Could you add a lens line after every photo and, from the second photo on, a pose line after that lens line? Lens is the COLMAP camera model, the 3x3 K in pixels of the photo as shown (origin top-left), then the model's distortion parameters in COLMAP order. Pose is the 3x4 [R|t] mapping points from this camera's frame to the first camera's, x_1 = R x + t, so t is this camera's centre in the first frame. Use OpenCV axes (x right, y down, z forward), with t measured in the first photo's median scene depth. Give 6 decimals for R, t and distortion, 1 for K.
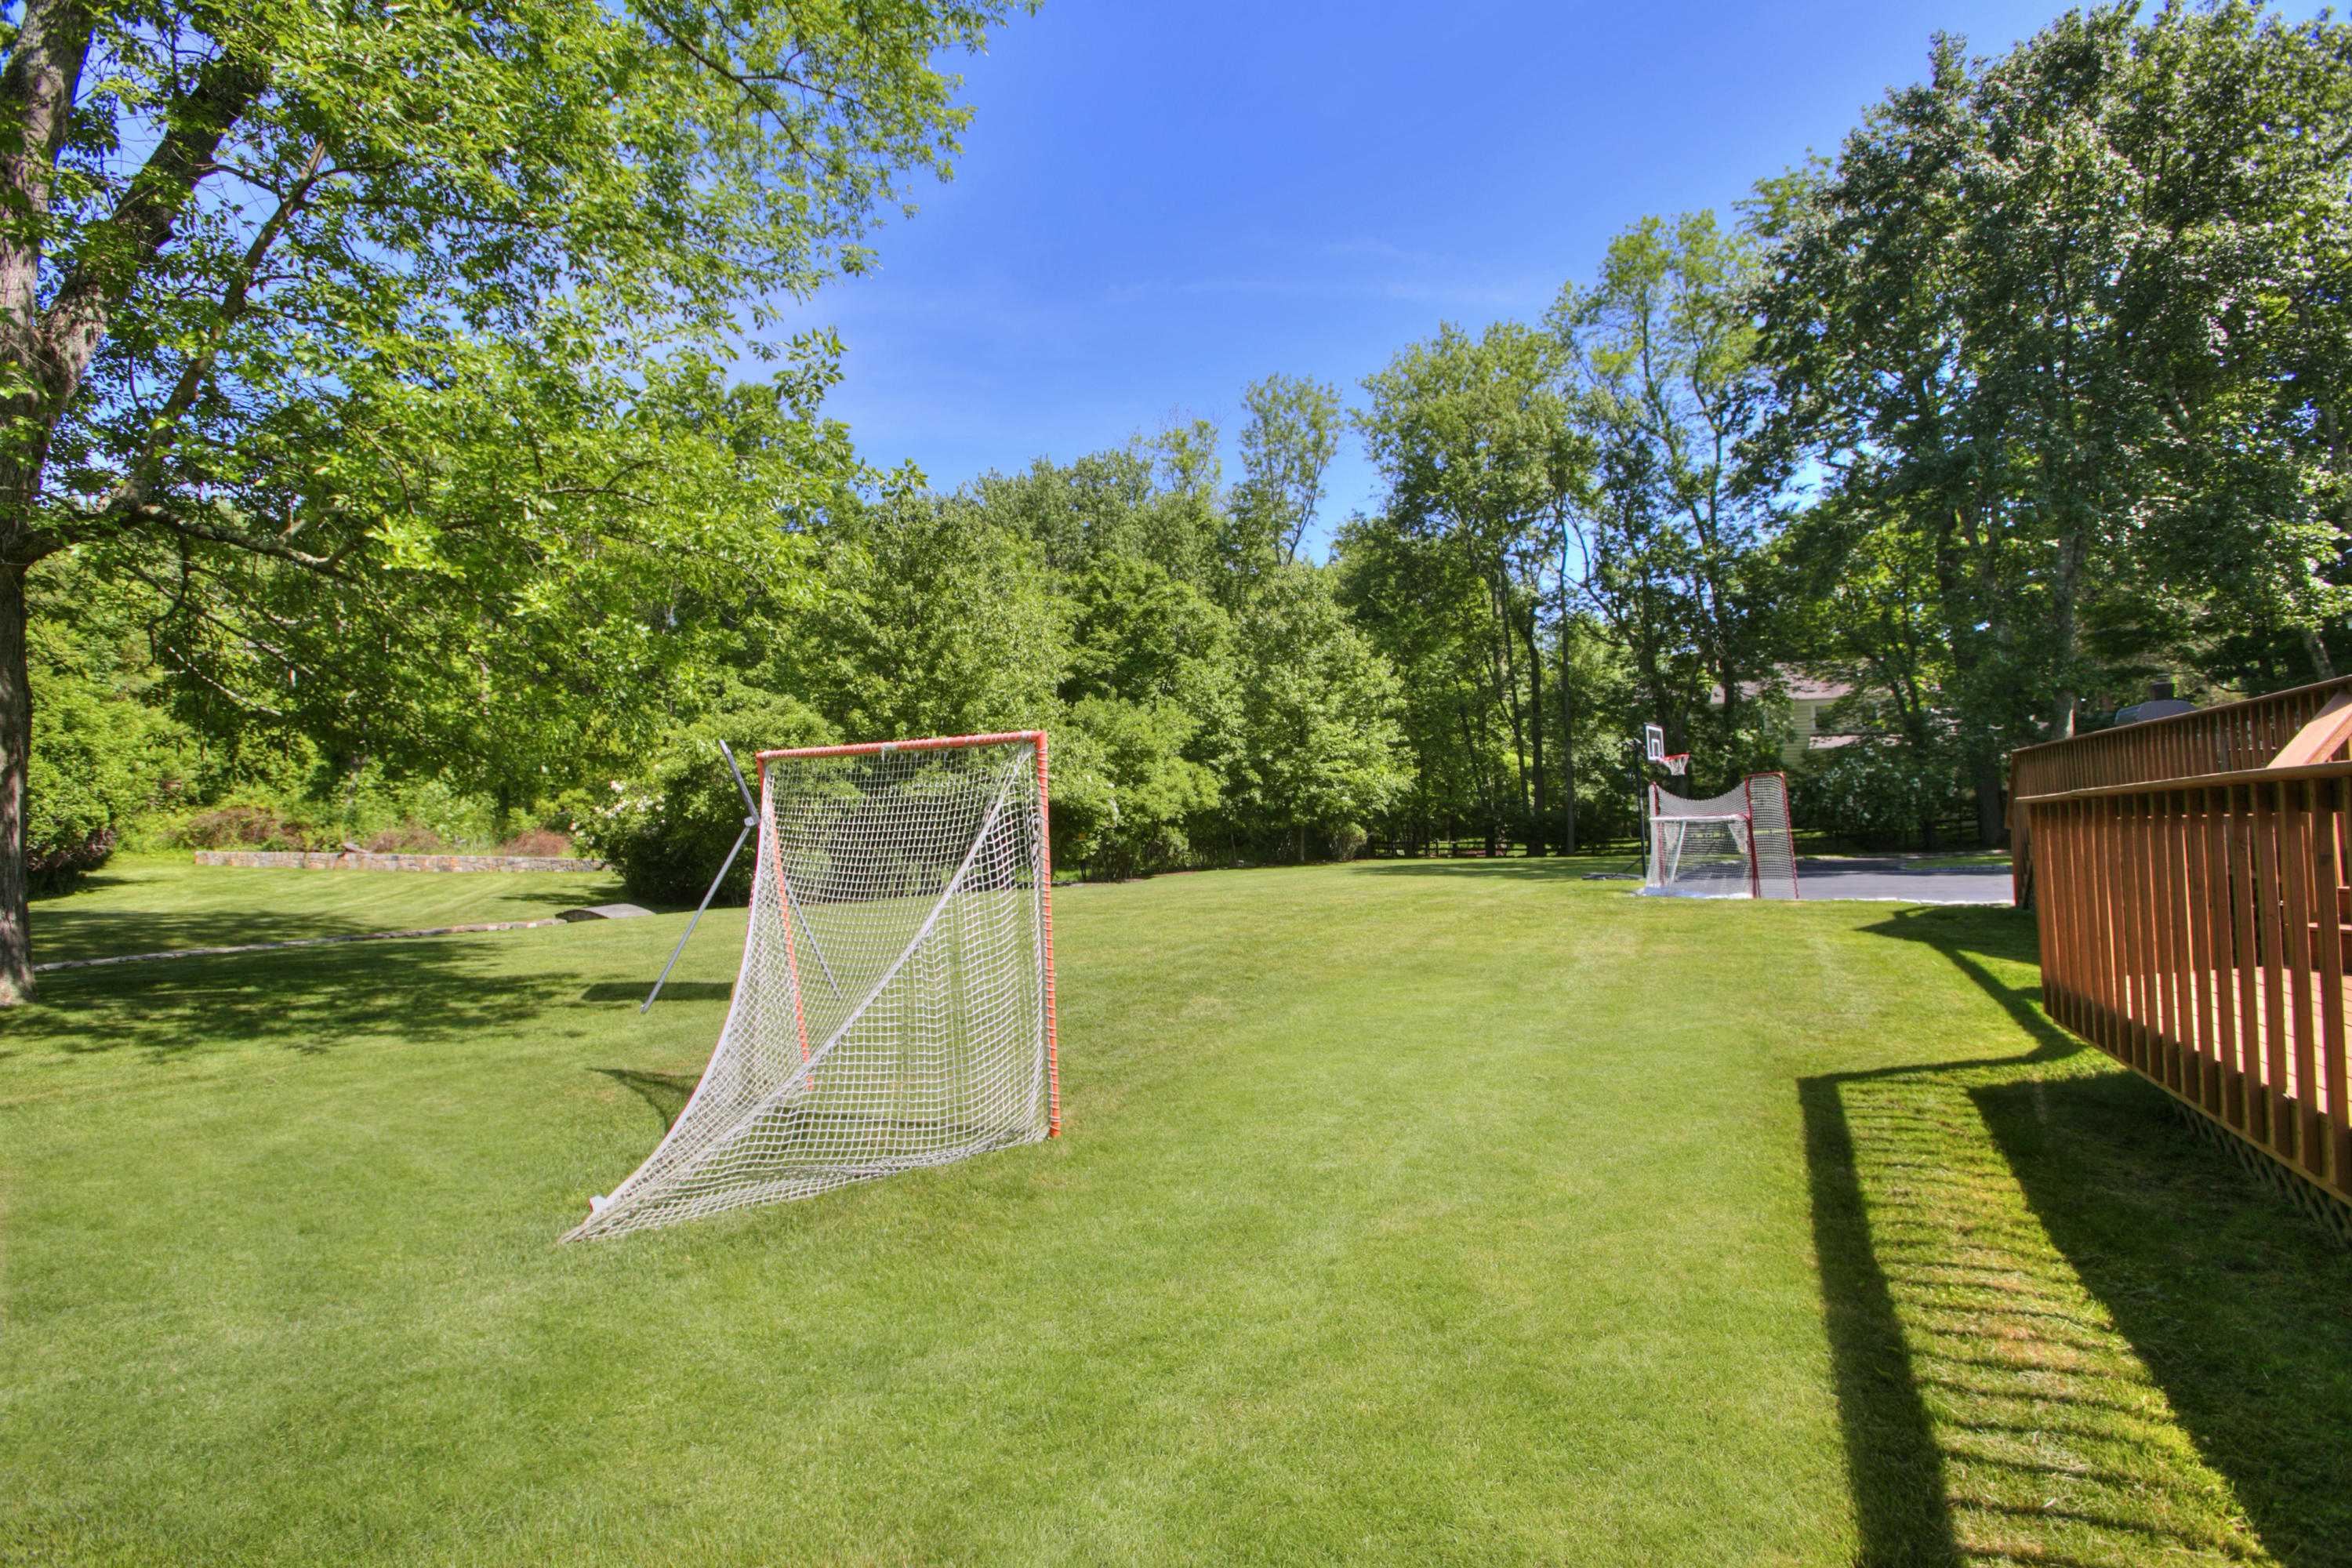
lens RADIAL K [[1057.9, 0, 1176.0], [0, 1057.9, 784.0], [0, 0, 1]] dist [-0.043188, 0.000266]
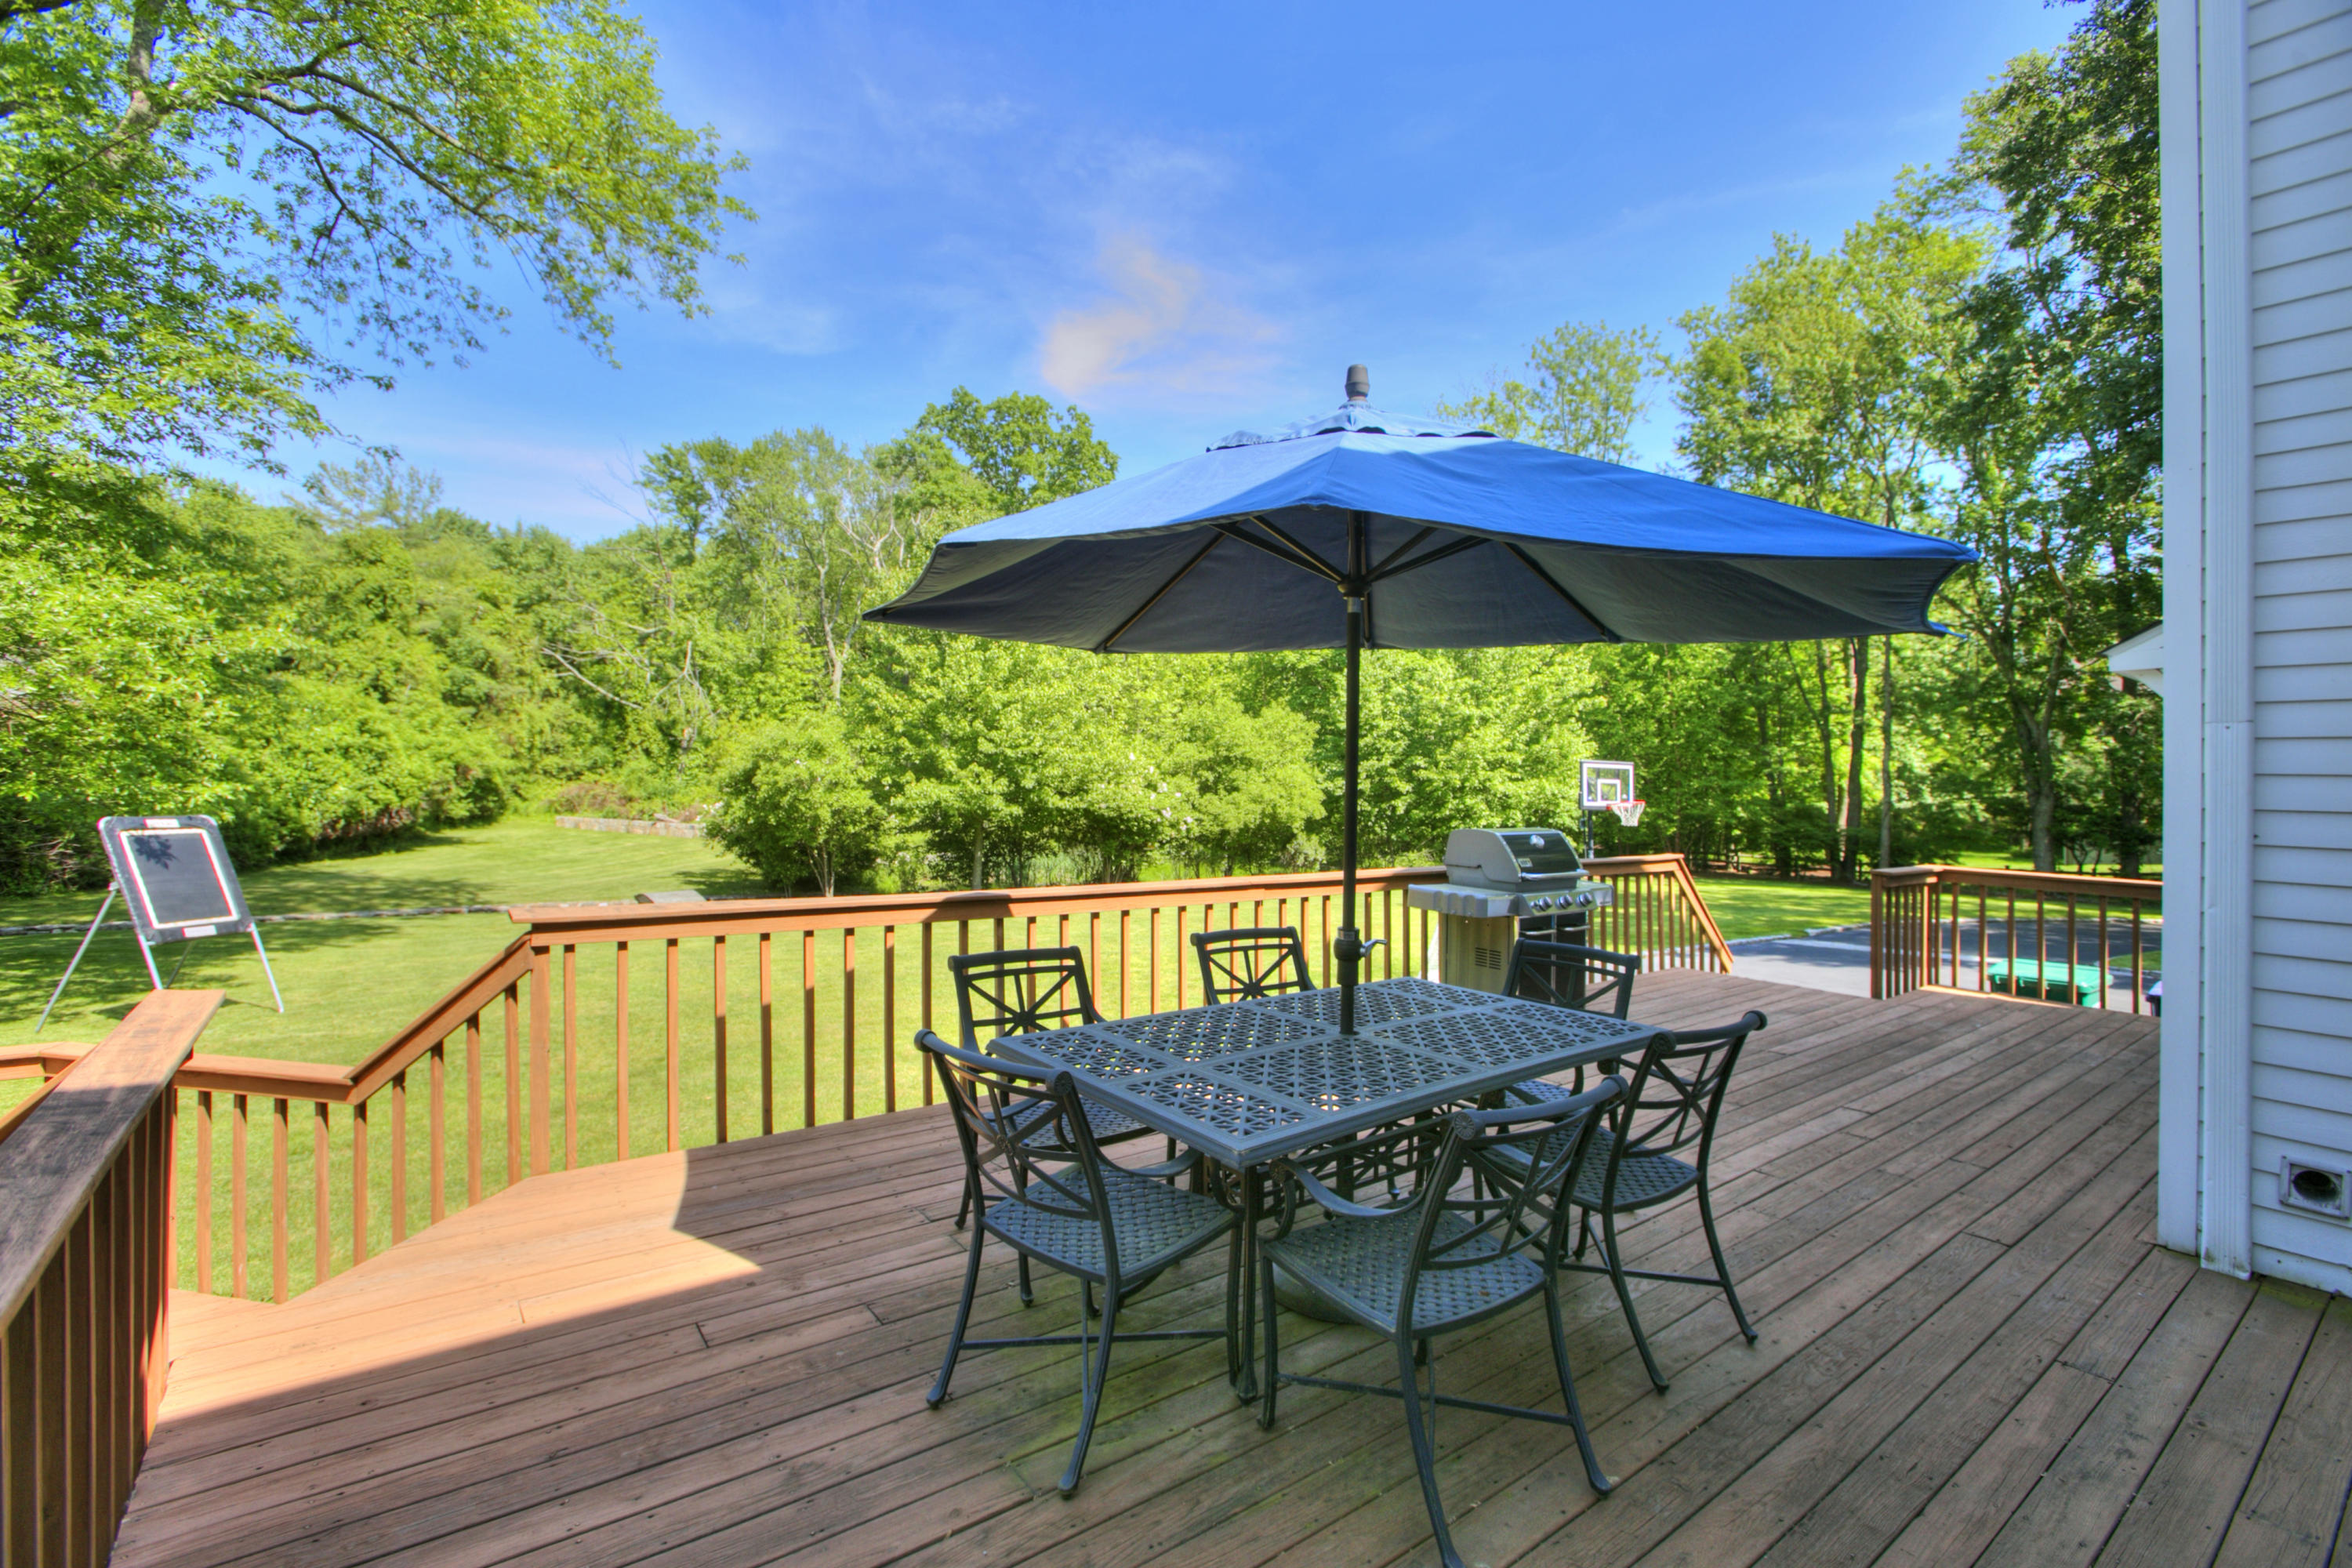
lens RADIAL K [[1057.9, 0, 1176.0], [0, 1057.9, 784.0], [0, 0, 1]] dist [-0.043188, 0.000266]
pose [[0.920198, 0.034536, -0.389927, 0.264049], [-0.024484, 0.999228, 0.030721, -0.033211], [0.390687, -0.018723, 0.920333, 0.080030]]
